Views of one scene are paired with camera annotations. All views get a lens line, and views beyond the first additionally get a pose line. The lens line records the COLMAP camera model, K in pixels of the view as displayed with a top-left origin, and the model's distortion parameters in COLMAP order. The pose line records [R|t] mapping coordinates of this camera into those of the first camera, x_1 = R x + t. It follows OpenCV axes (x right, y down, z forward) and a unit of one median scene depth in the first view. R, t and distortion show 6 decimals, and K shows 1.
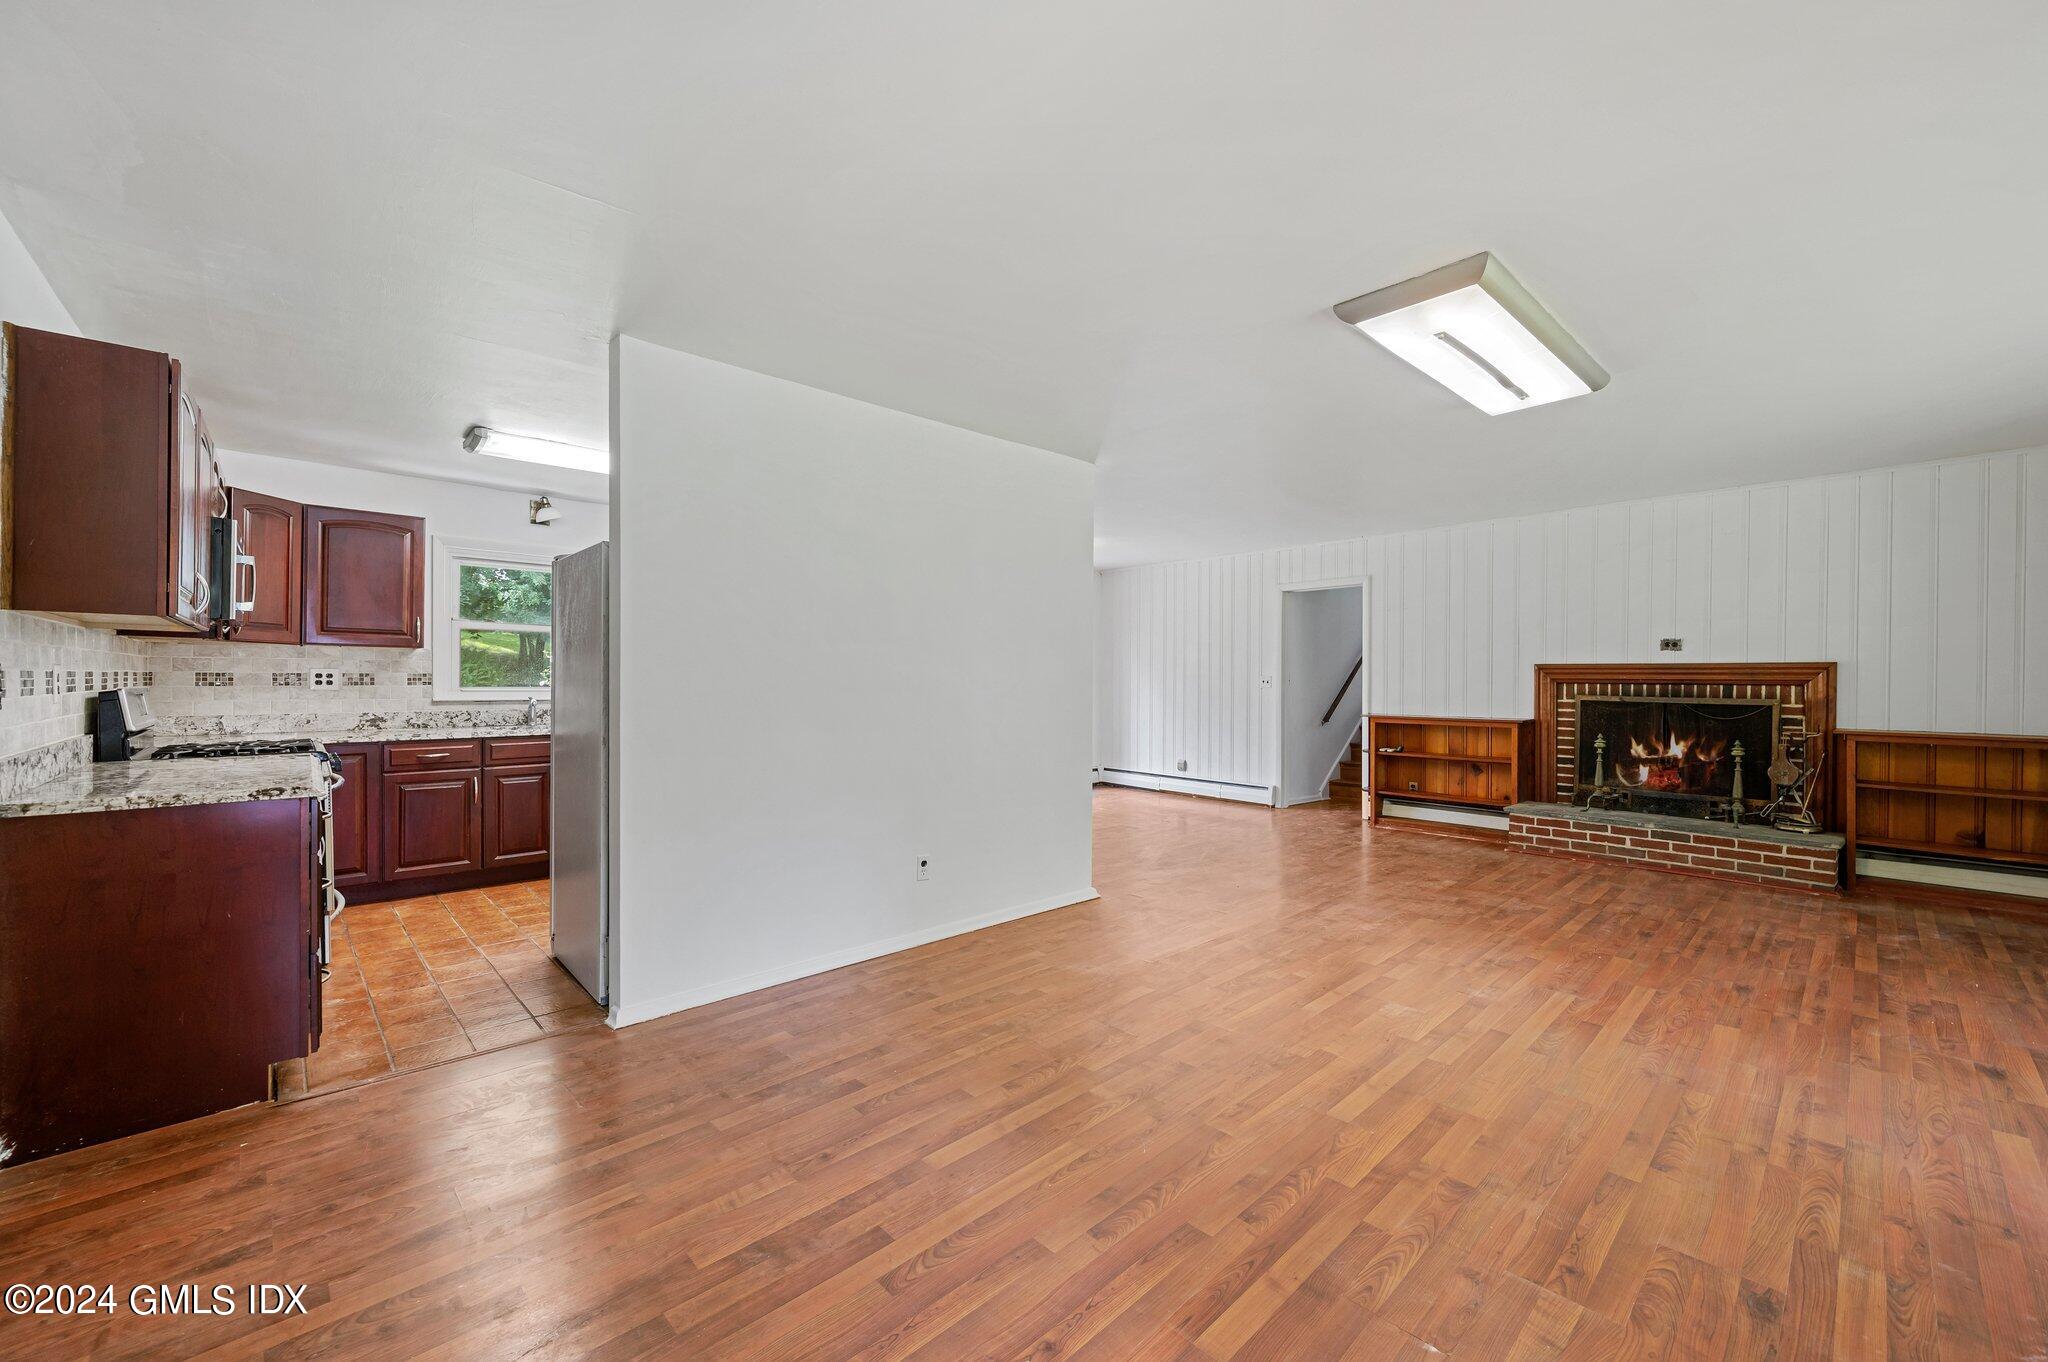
lens RADIAL K [[820.6, 0, 1035.1], [0, 820.6, 678.4], [0, 0, 1]] dist [-0.011750, 0.000728]
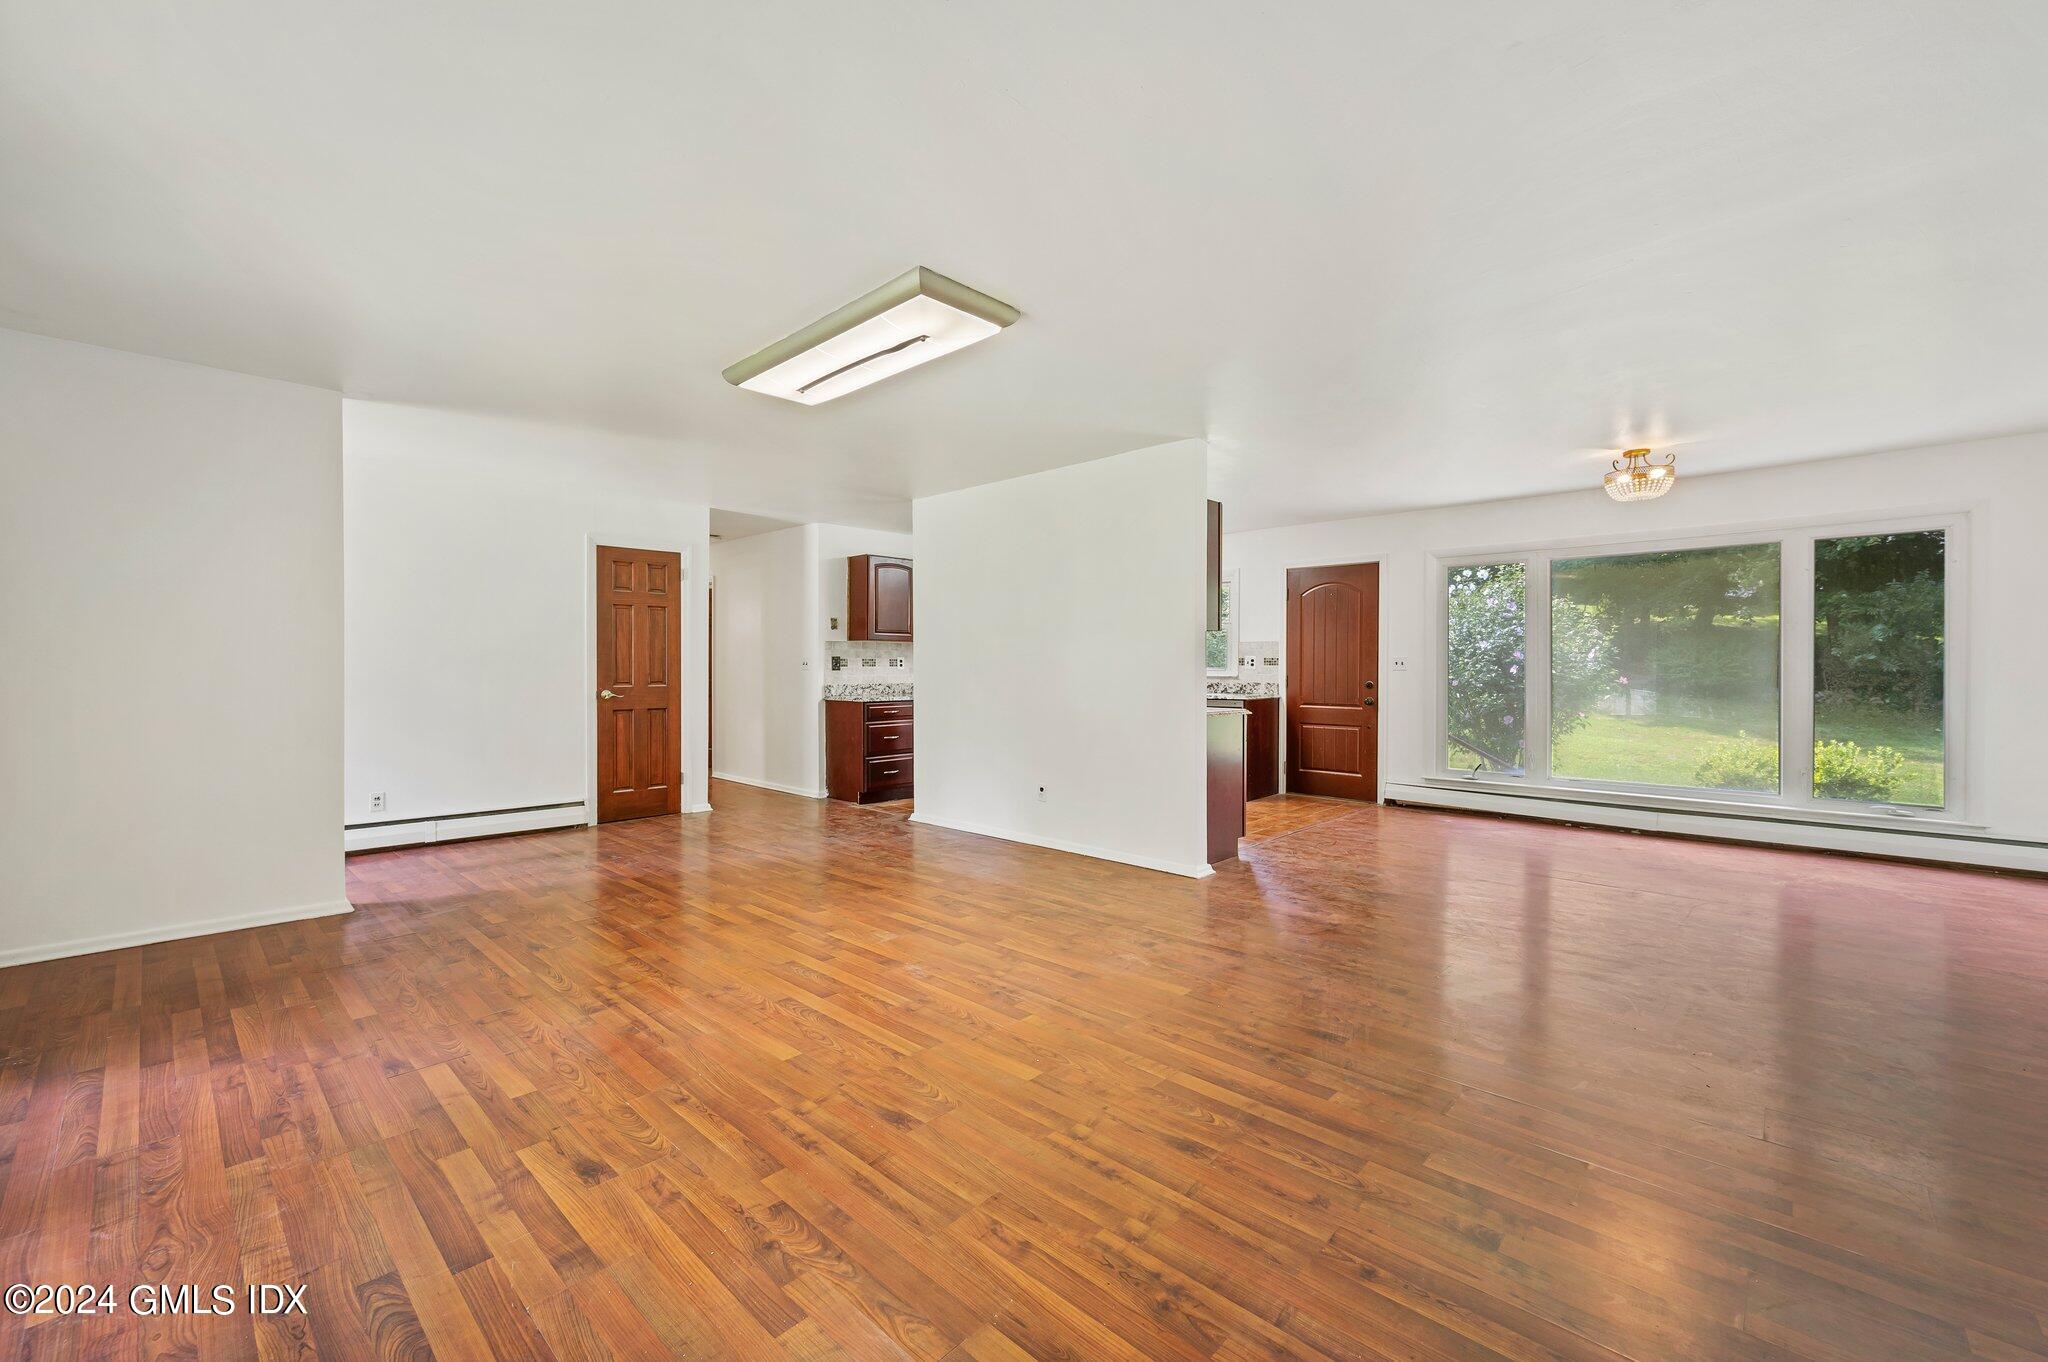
lens RADIAL K [[820.6, 0, 1031.0], [0, 820.6, 679.7], [0, 0, 1]] dist [-0.011750, 0.000728]
pose [[0.065162, 0.016470, -0.997739, 1.653301], [0.001060, 0.999862, 0.016574, 0.012911], [0.997874, -0.002137, 0.065136, 1.144101]]
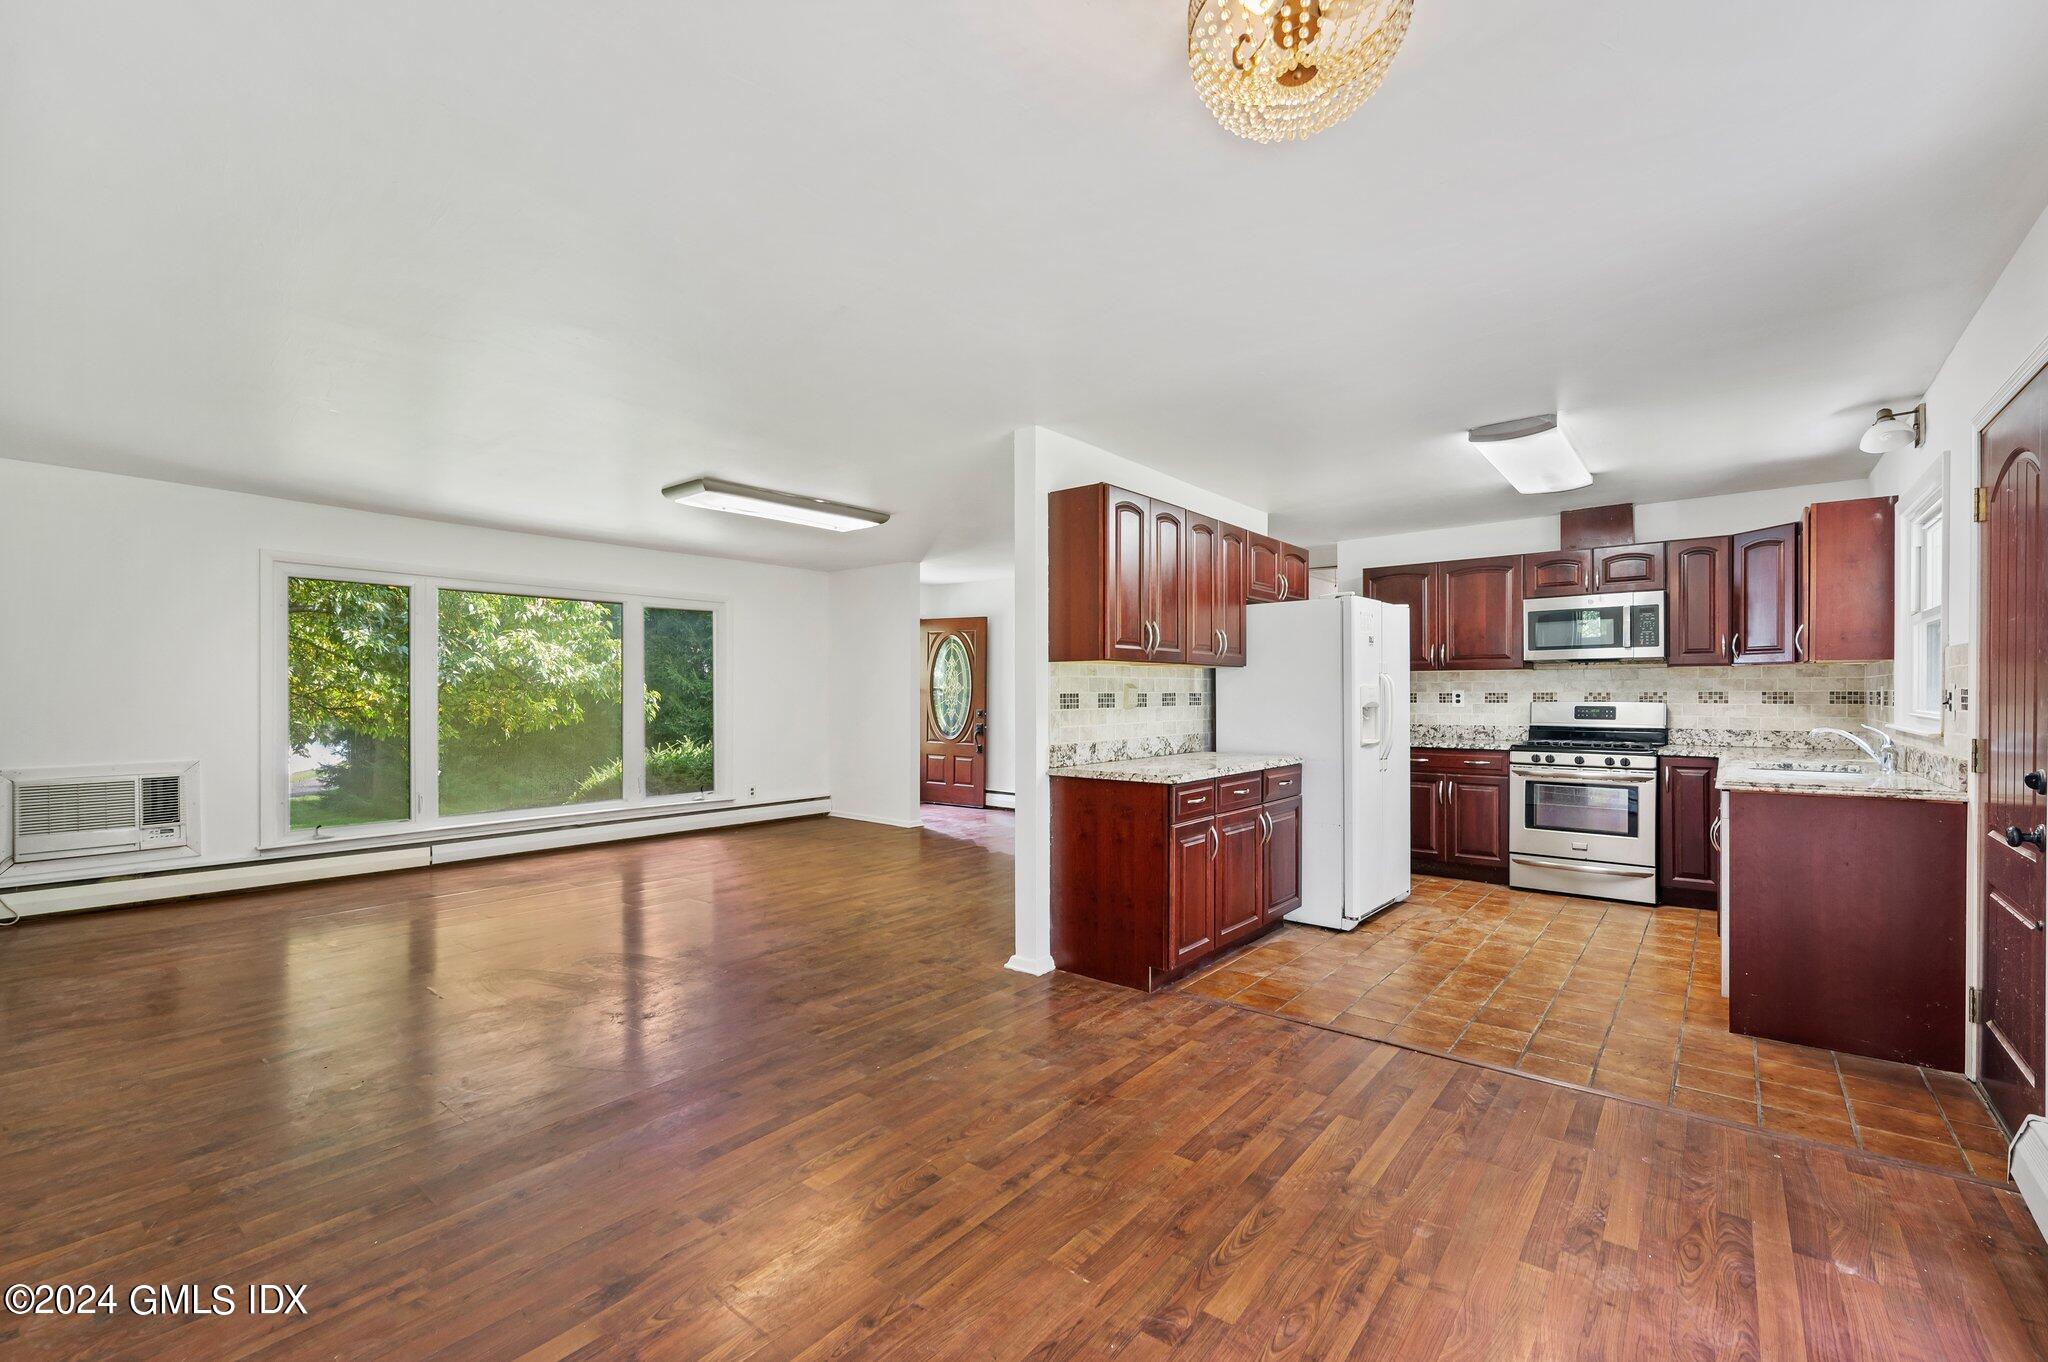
lens RADIAL K [[888.4, 0, 1019.5], [0, 888.4, 692.8], [0, 0, 1]] dist [0.003706, 0.000295]
pose [[-0.992134, 0.003729, -0.125126, 0.274458], [0.004215, 0.999985, -0.003623, -0.008127], [0.125110, -0.004122, -0.992134, 2.947398]]
